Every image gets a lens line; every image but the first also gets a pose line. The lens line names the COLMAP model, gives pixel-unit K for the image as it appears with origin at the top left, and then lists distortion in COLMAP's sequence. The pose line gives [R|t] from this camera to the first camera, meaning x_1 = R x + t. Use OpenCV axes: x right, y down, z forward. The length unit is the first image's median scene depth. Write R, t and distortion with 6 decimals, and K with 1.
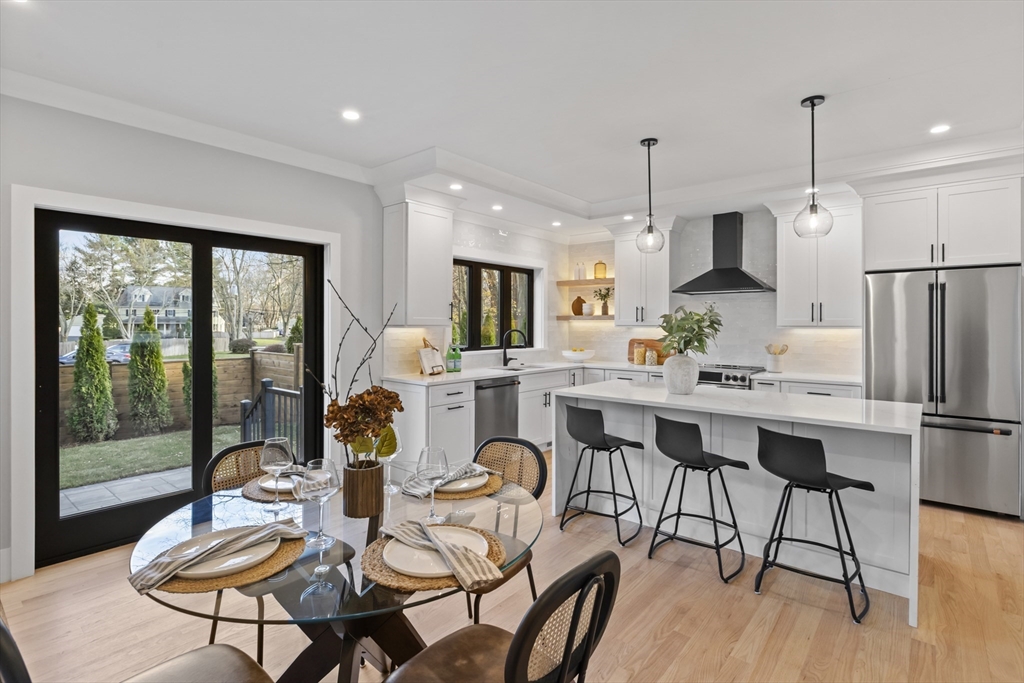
lens RADIAL K [[515.7, 0, 507.0], [0, 515.7, 327.5], [0, 0, 1]] dist [0.000725, 0.002062]
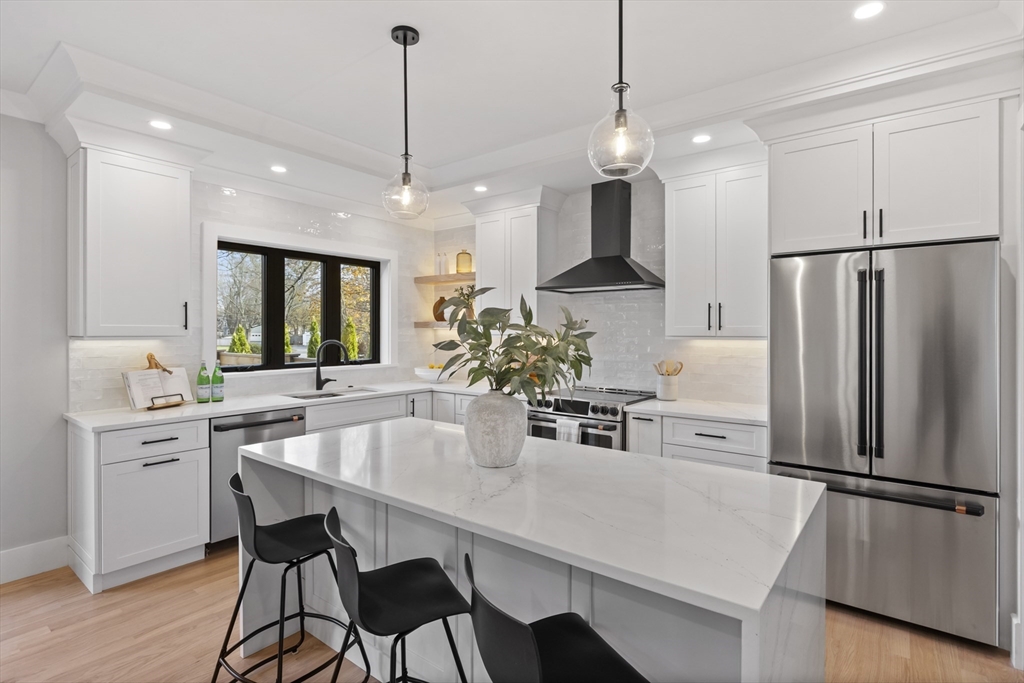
lens RADIAL K [[515.7, 0, 509.7], [0, 515.7, 336.0], [0, 0, 1]] dist [0.000725, 0.002062]
pose [[0.999438, -0.001385, 0.033498, 0.276373], [0.001258, 0.999992, 0.003824, -0.005922], [-0.033503, -0.003780, 0.999431, 0.285761]]
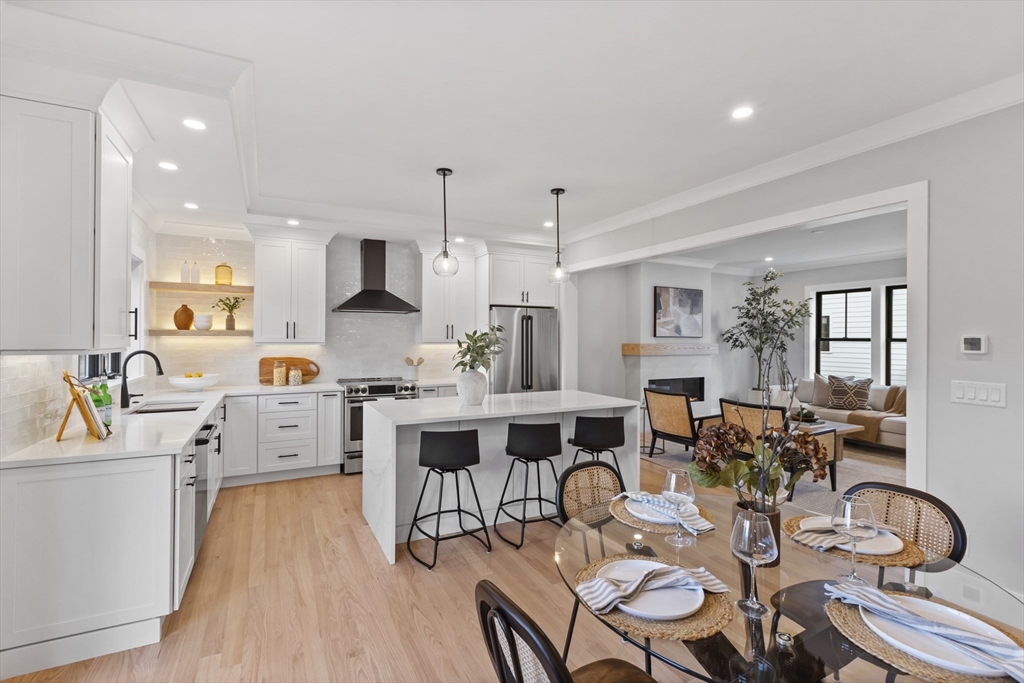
lens RADIAL K [[457.2, 0, 516.1], [0, 457.2, 337.2], [0, 0, 1]] dist [0.012376, -0.001063]
pose [[0.383866, 0.000945, 0.923388, -0.384675], [0.003115, 0.999992, -0.002318, -0.012035], [-0.923384, 0.003766, 0.383860, 0.367339]]
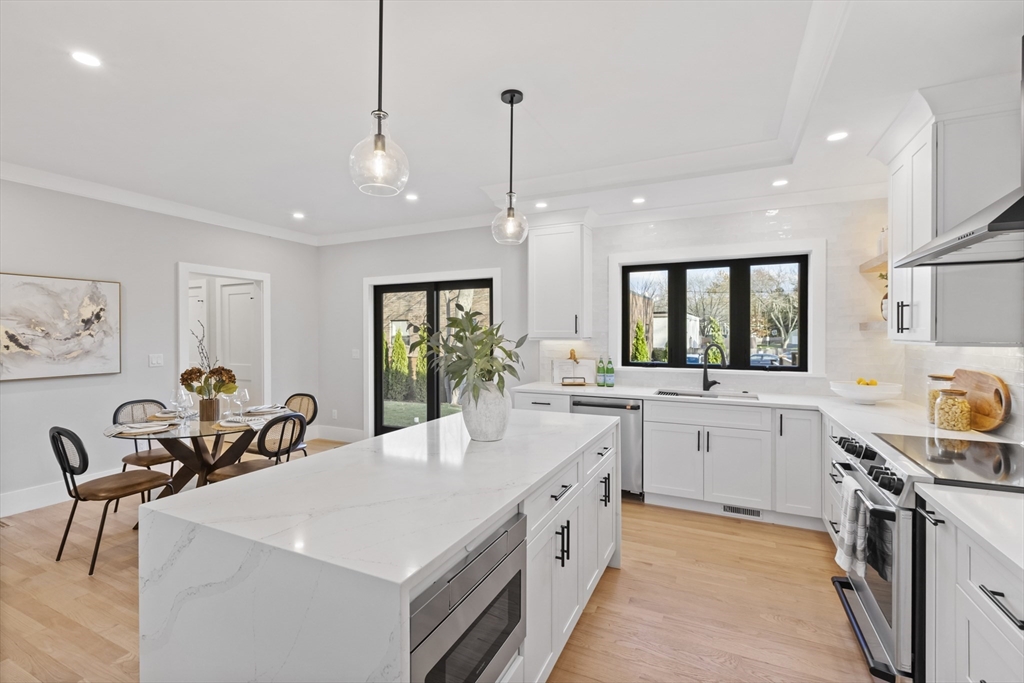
lens RADIAL K [[457.2, 0, 501.1], [0, 457.2, 337.9], [0, 0, 1]] dist [0.012376, -0.001063]
pose [[0.242506, 0.003405, -0.970144, 0.667006], [-0.005856, 0.999981, 0.002046, -0.005005], [0.970132, 0.005185, 0.242521, 0.600835]]
